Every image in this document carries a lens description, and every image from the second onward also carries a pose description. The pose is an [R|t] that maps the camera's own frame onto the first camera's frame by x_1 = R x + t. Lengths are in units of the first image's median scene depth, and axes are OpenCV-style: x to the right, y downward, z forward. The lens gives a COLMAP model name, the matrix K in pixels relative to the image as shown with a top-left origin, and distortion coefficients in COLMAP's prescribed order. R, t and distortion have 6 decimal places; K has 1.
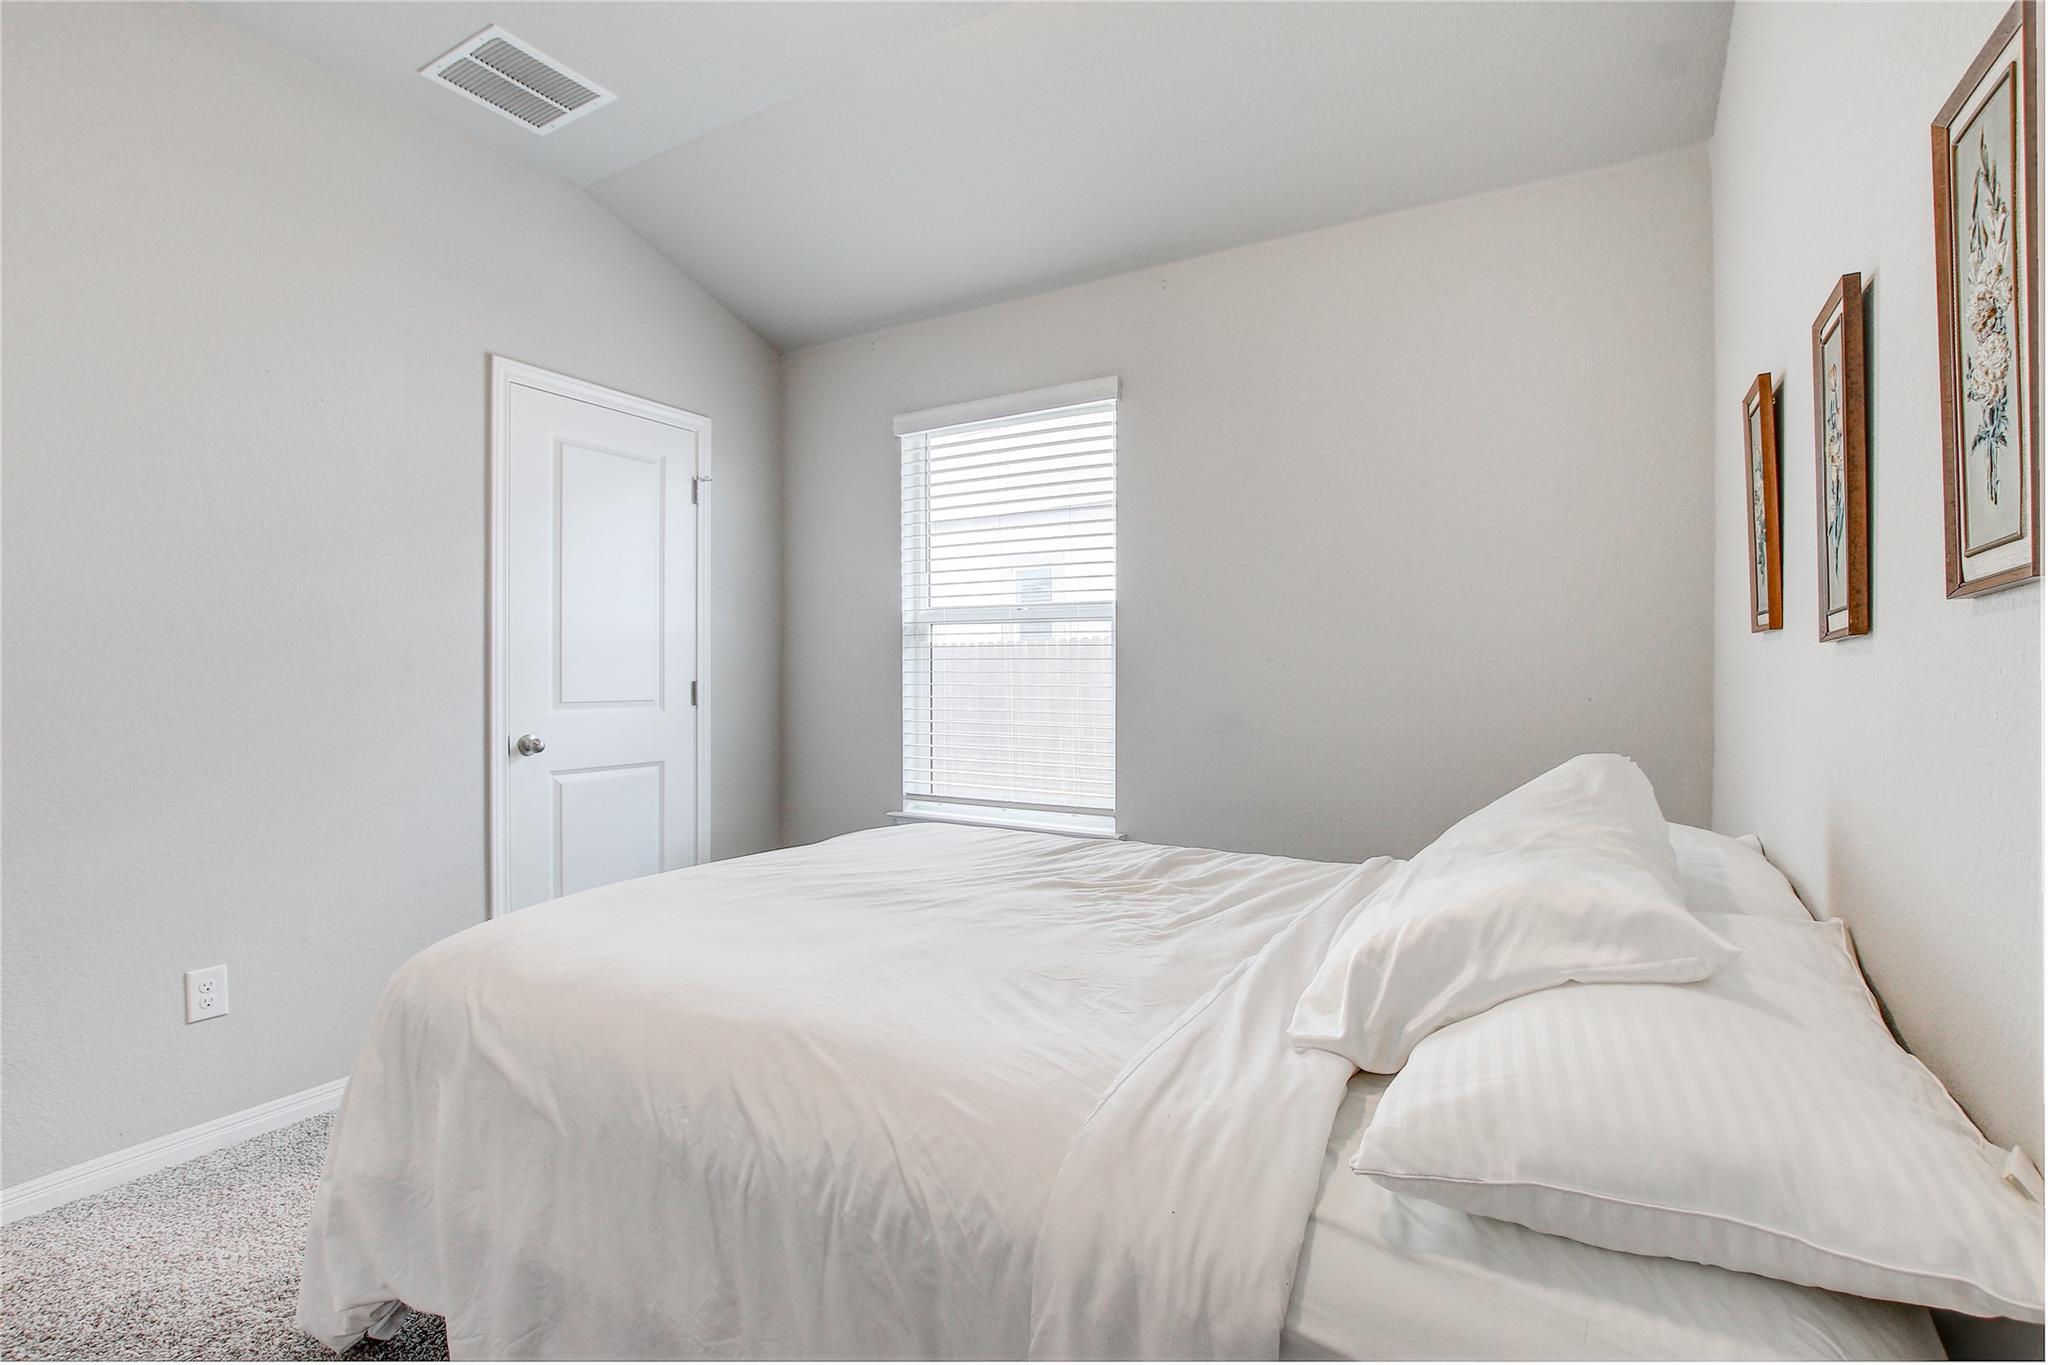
lens RADIAL K [[946.3, 0, 1024.0], [0, 946.3, 682.5], [0, 0, 1]] dist [-0.011401, -0.000134]
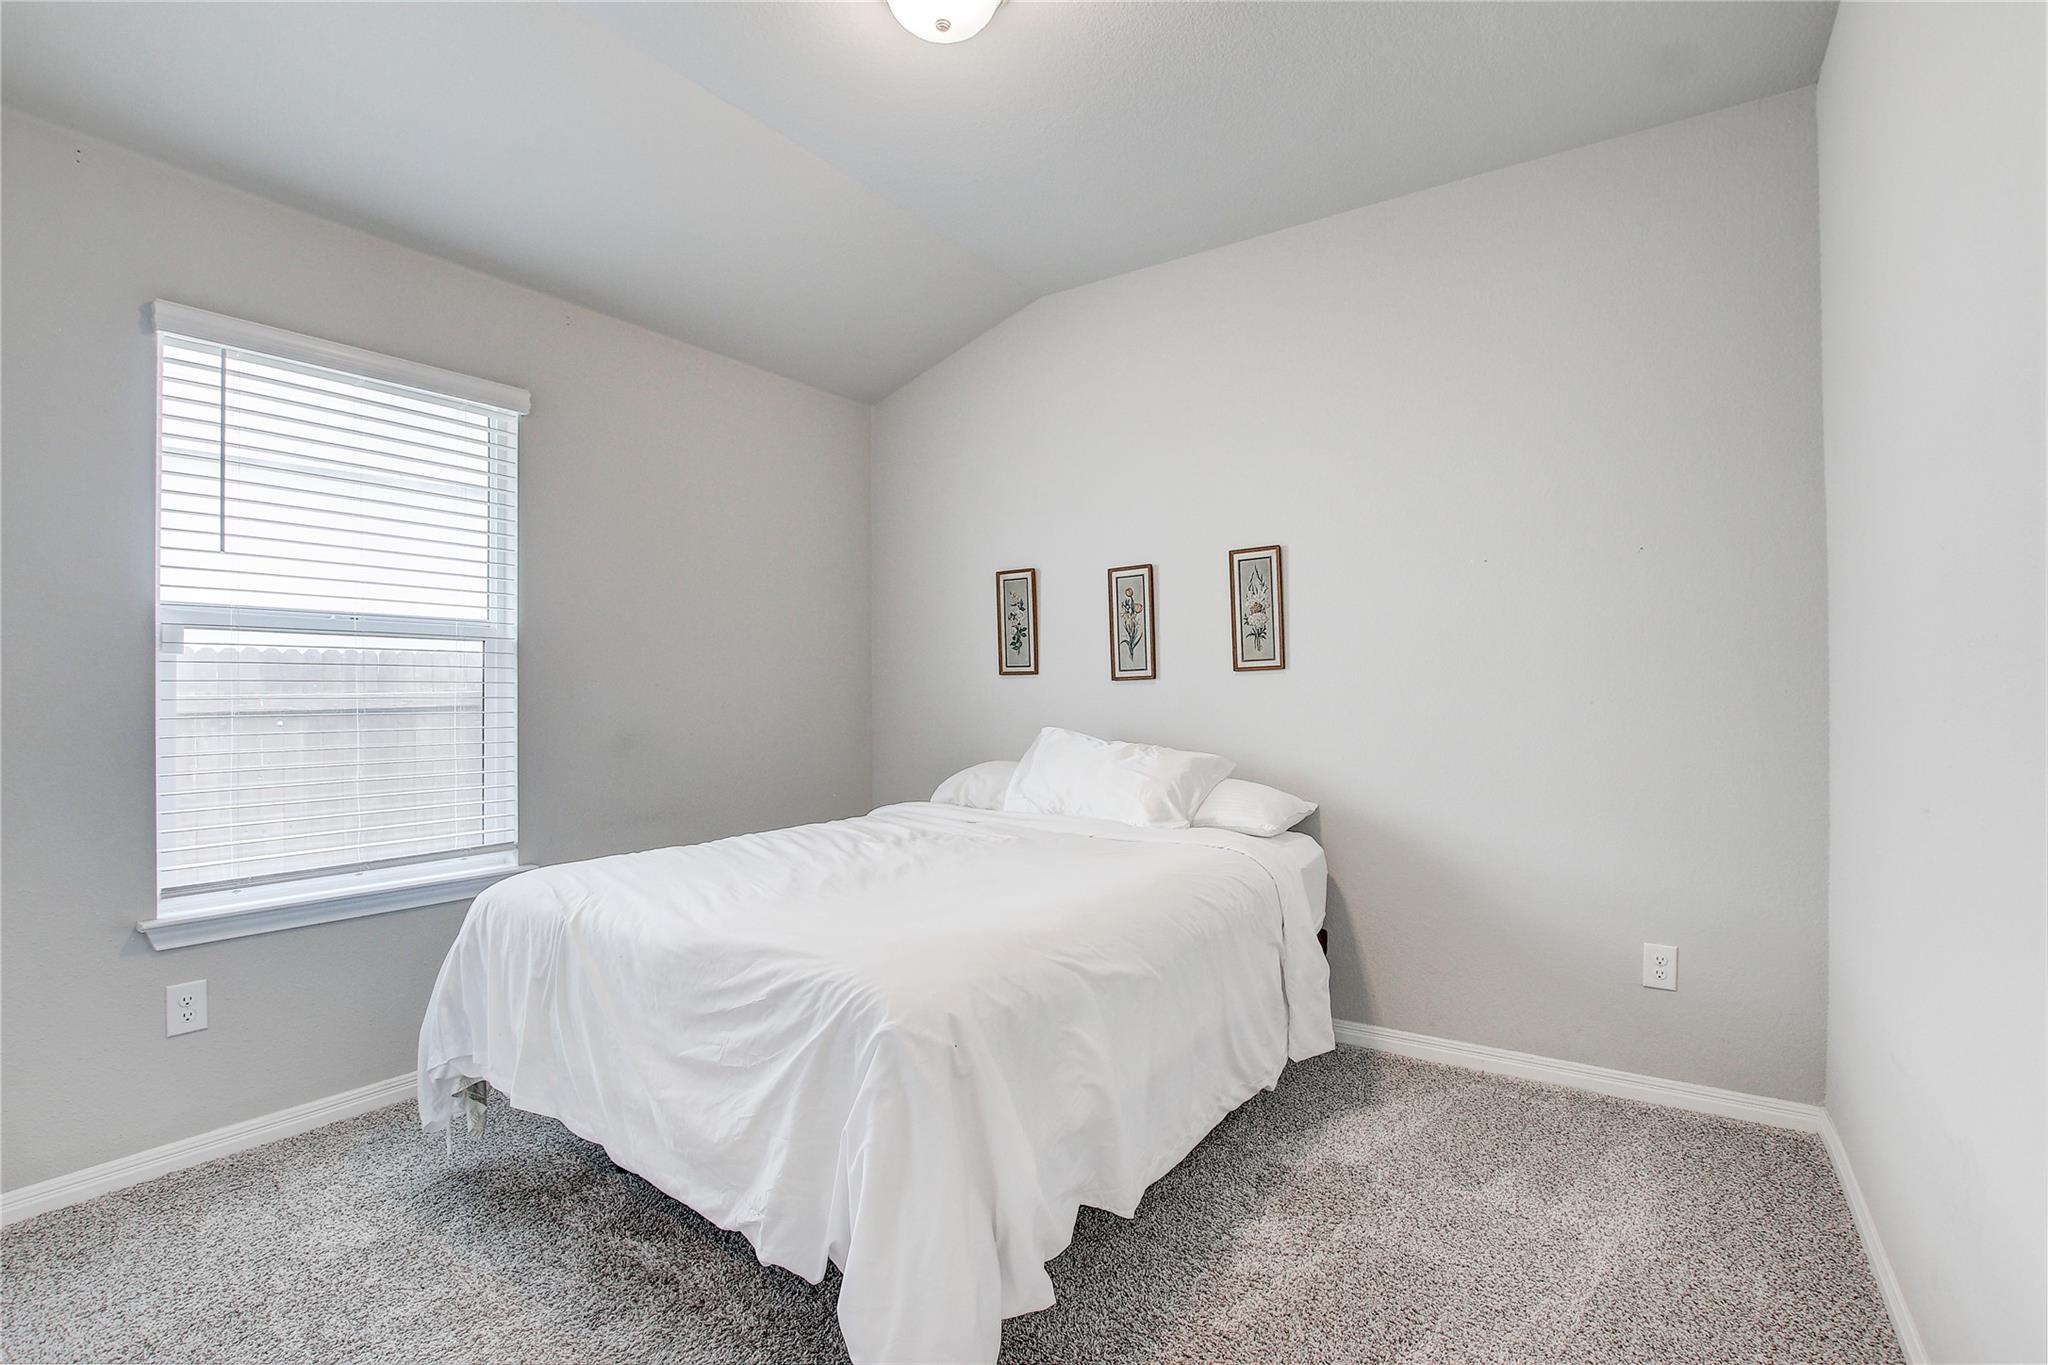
lens RADIAL K [[913.1, 0, 1024.0], [0, 913.1, 682.5], [0, 0, 1]] dist [-0.065208, 0.000095]
pose [[0.045256, 0.021296, 0.998748, -0.681511], [0.036563, 0.999068, -0.022959, 0.012992], [-0.998306, 0.037556, 0.044435, 0.397831]]
